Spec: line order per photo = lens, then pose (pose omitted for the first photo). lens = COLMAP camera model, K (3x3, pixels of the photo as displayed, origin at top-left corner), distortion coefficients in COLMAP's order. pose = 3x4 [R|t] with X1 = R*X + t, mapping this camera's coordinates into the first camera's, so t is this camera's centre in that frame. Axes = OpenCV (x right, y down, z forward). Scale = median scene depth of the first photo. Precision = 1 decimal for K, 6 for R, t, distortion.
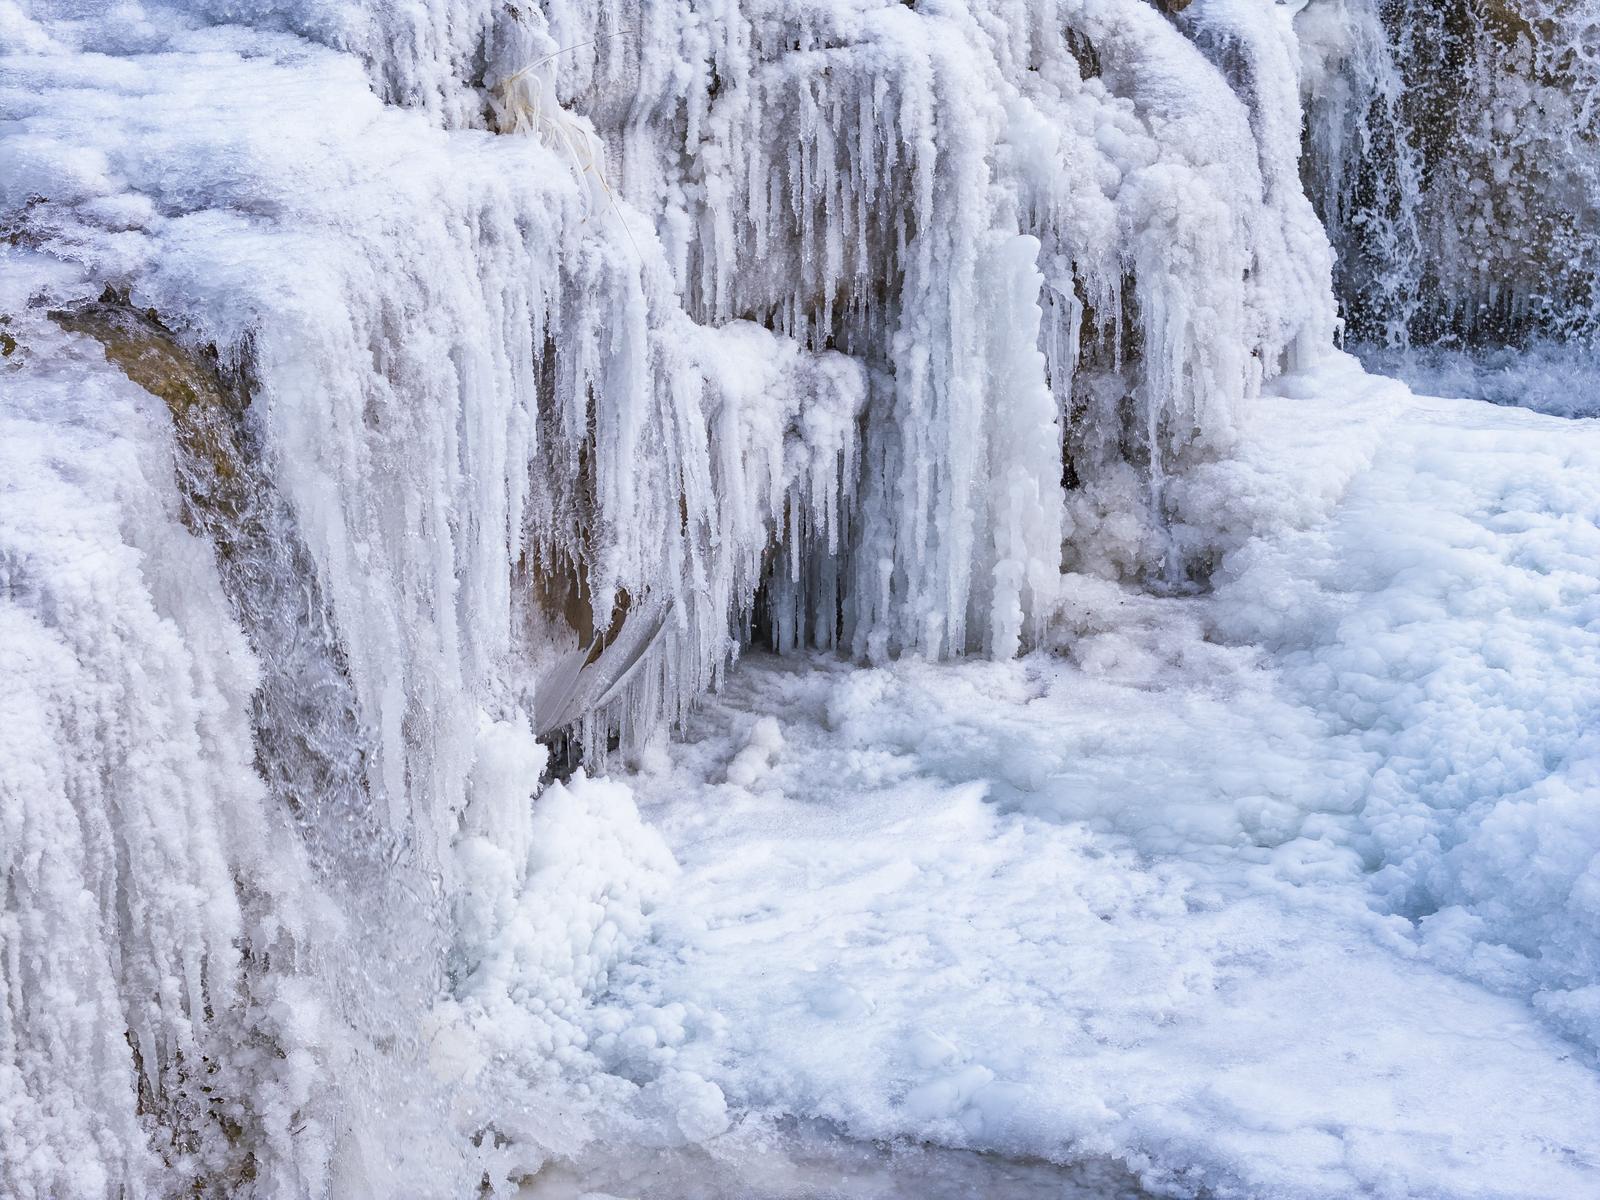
lens RADIAL K [[3241.9, 0, 800.0], [0, 3241.9, 600.0], [0, 0, 1]] dist [-0.060983, -0.019193]
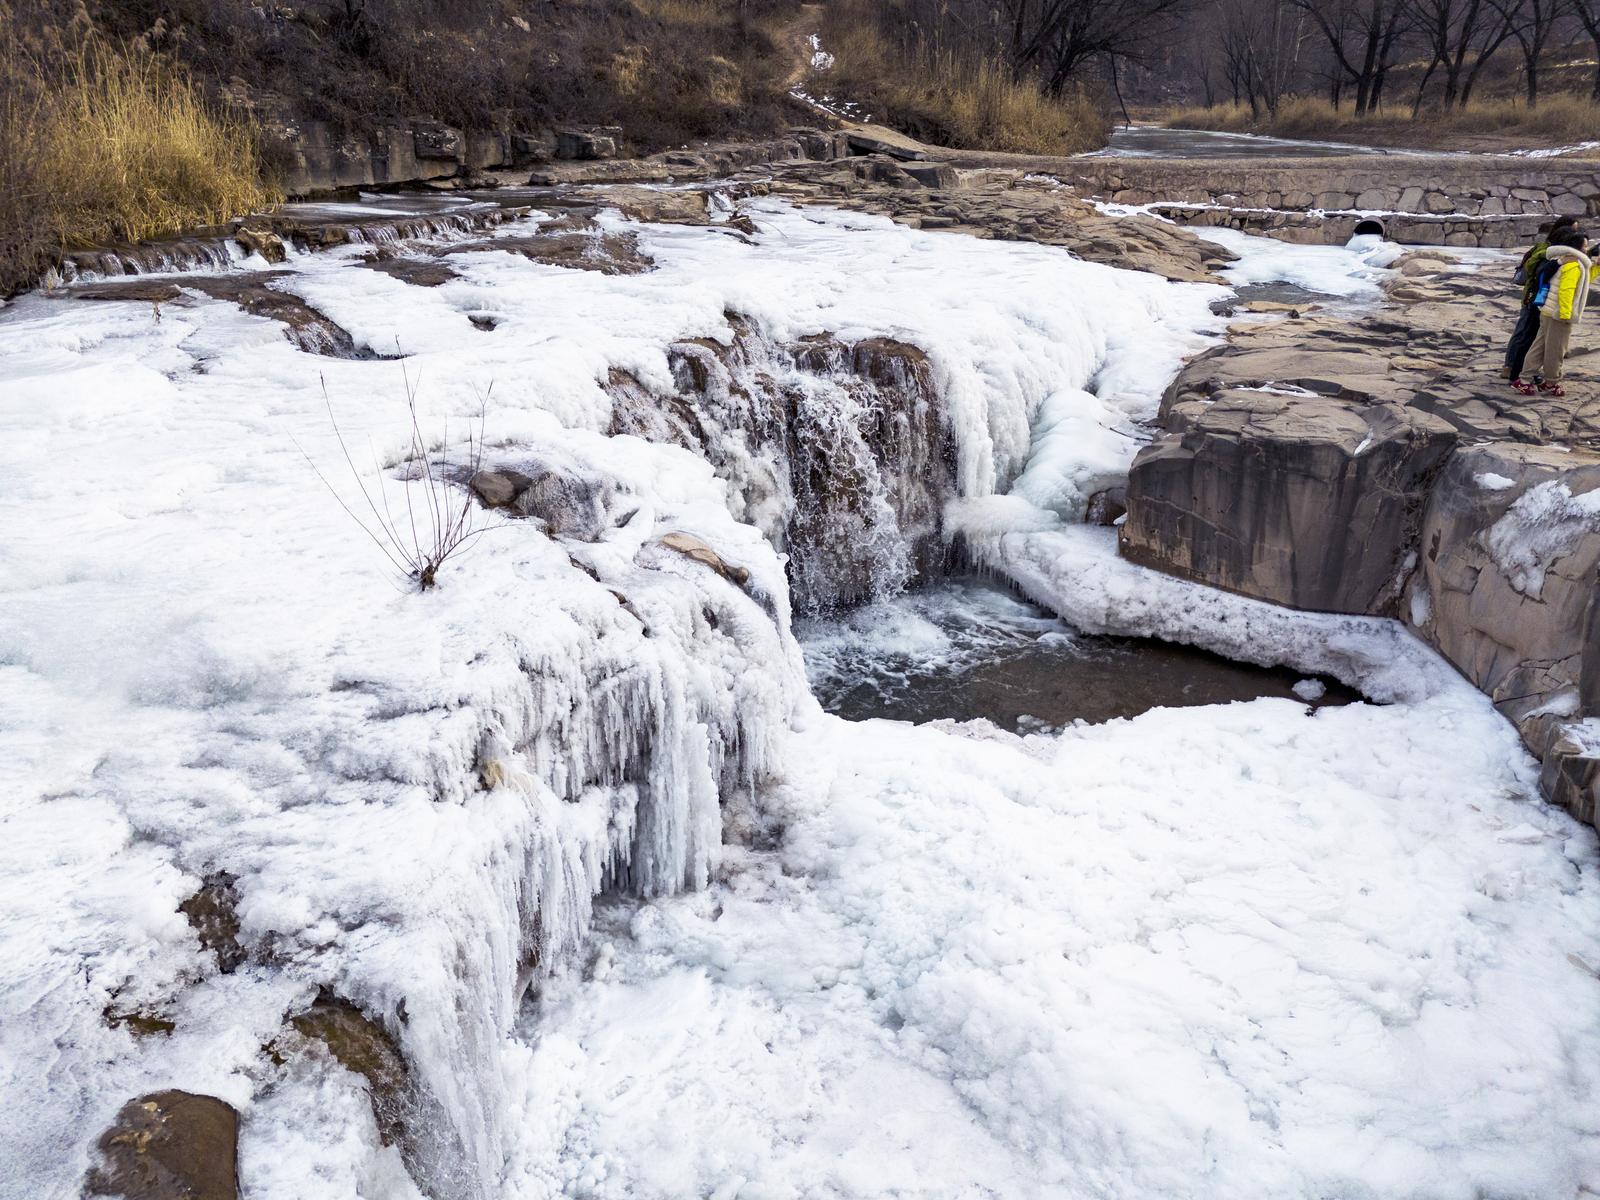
lens RADIAL K [[1168.8, 0, 774.9], [0, 1168.8, 599.8], [0, 0, 1]] dist [0.110460, -0.135302]
pose [[0.970719, -0.086431, 0.224132, -0.062855], [0.062538, 0.991783, 0.111606, -0.299671], [-0.231937, -0.094321, 0.968147, 0.174578]]
